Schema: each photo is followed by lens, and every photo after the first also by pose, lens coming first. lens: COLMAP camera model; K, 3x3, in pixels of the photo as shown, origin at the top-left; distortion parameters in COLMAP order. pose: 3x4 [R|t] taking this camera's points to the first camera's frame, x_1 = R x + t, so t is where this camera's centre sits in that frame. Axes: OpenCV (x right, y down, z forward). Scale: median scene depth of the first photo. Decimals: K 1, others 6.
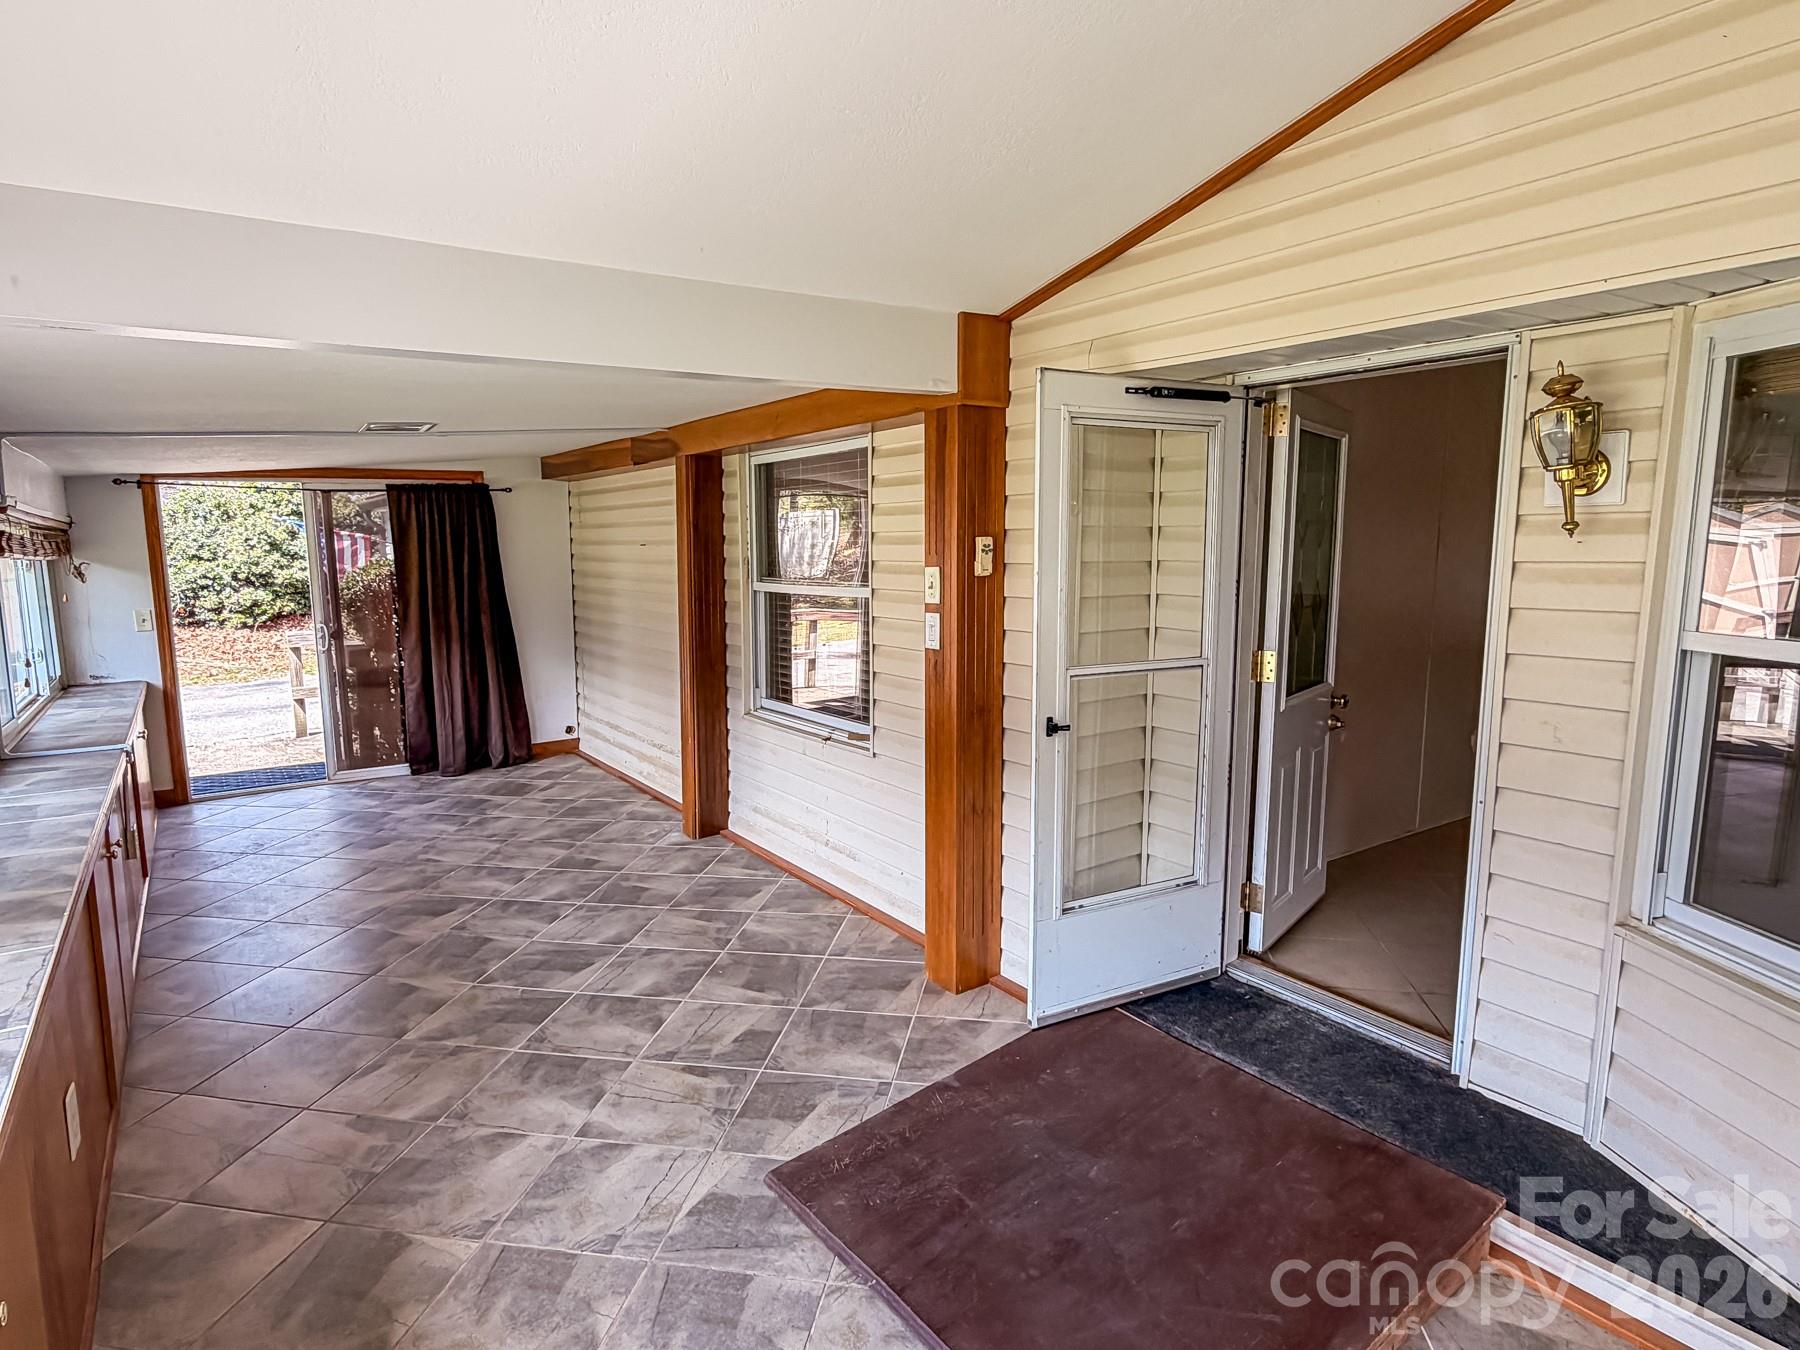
lens RADIAL K [[990.1, 0, 891.0], [0, 990.1, 679.5], [0, 0, 1]] dist [-0.003306, -0.001030]
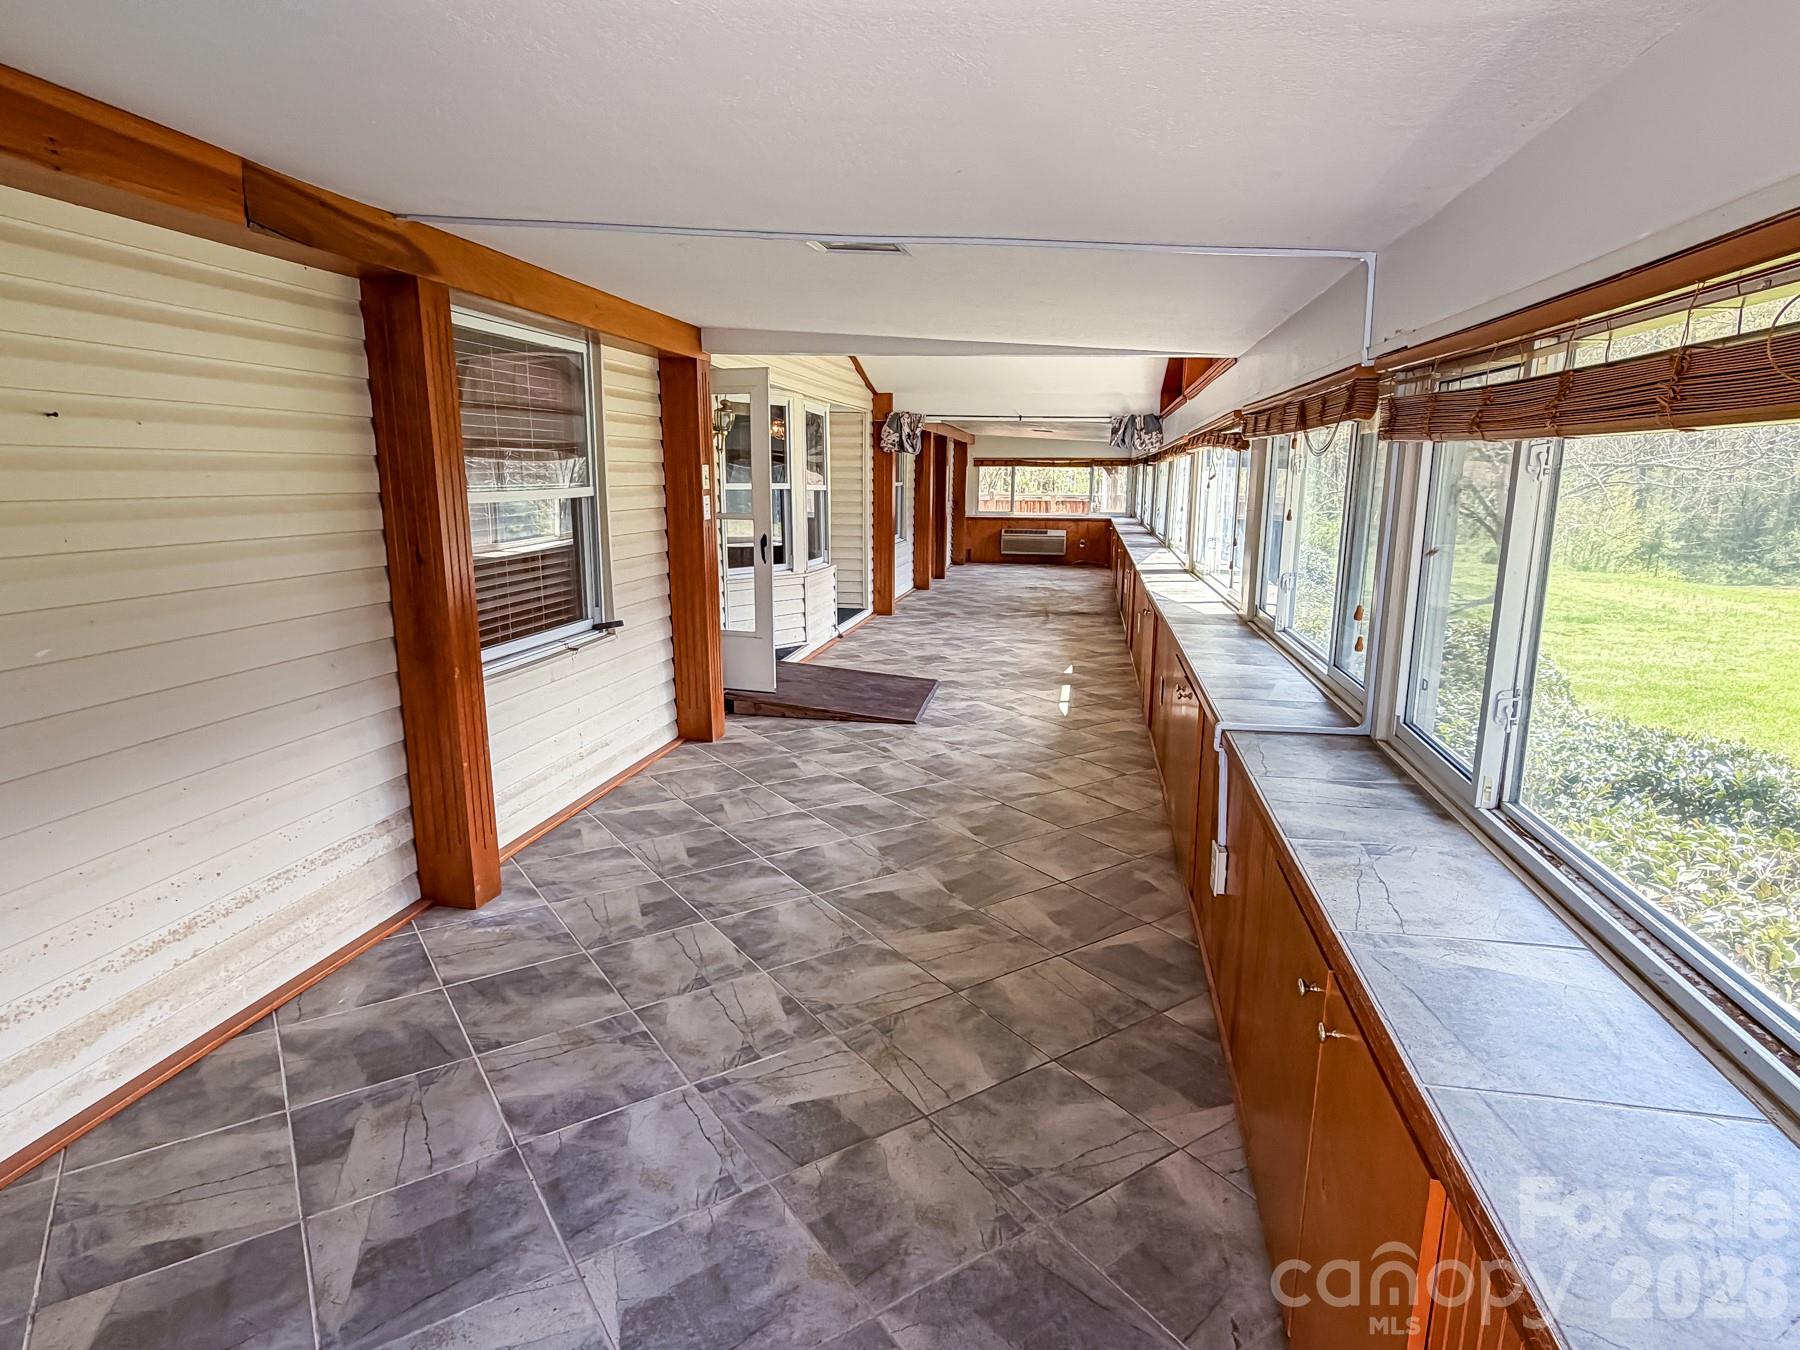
lens RADIAL K [[990.1, 0, 896.7], [0, 990.1, 674.4], [0, 0, 1]] dist [-0.003306, -0.001030]
pose [[-0.698188, -0.138159, 0.702457, -1.046960], [0.100445, 0.952593, 0.287190, -0.175526], [-0.708833, 0.271071, -0.651211, 1.529523]]
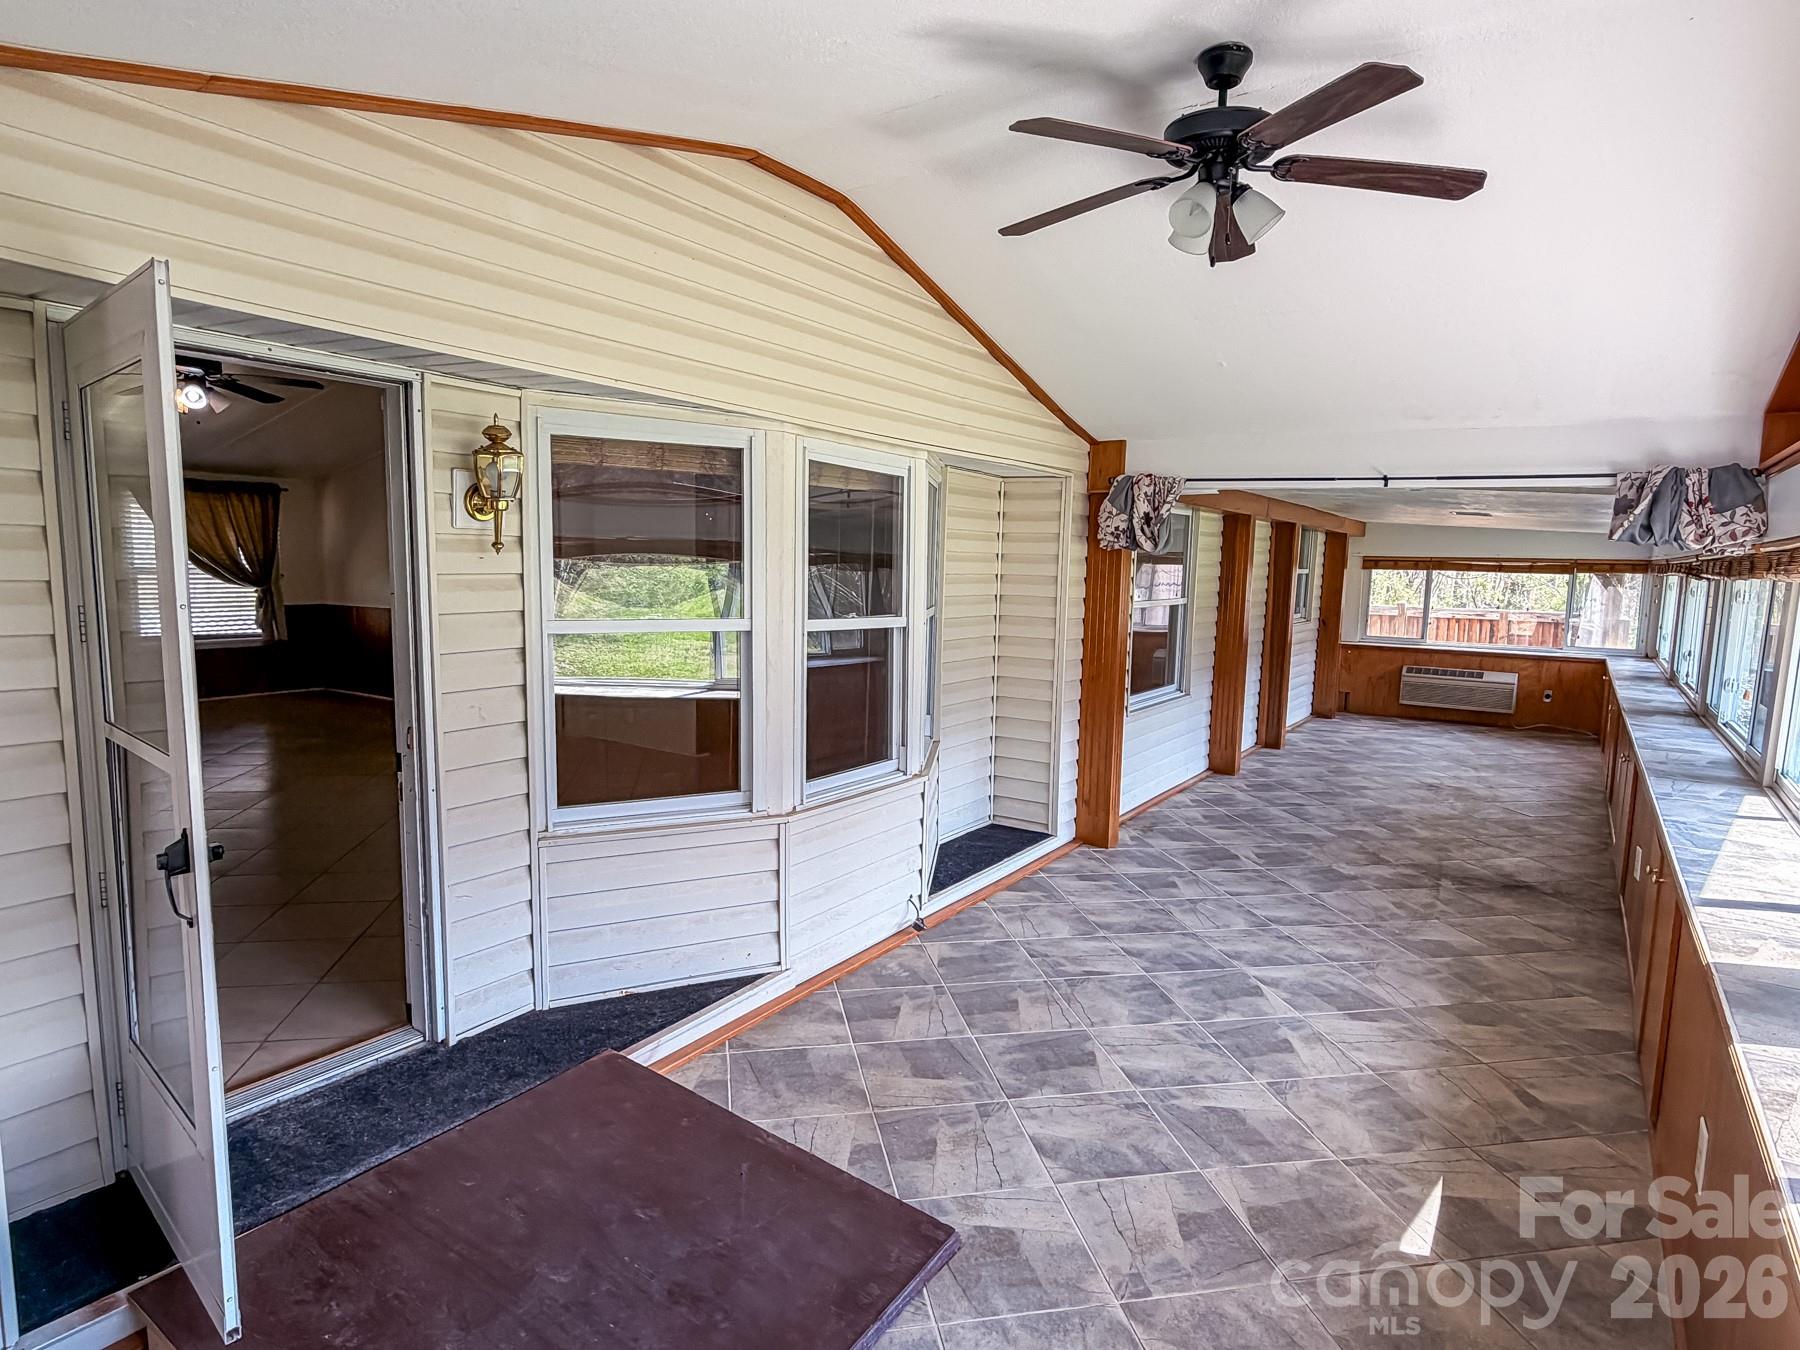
lens RADIAL K [[990.1, 0, 896.7], [0, 990.1, 675.5], [0, 0, 1]] dist [-0.003306, -0.001030]
pose [[-0.352046, -0.108990, 0.929615, -0.400198], [0.114010, 0.980808, 0.158168, -0.078236], [-0.929013, 0.161667, -0.332864, 0.569963]]
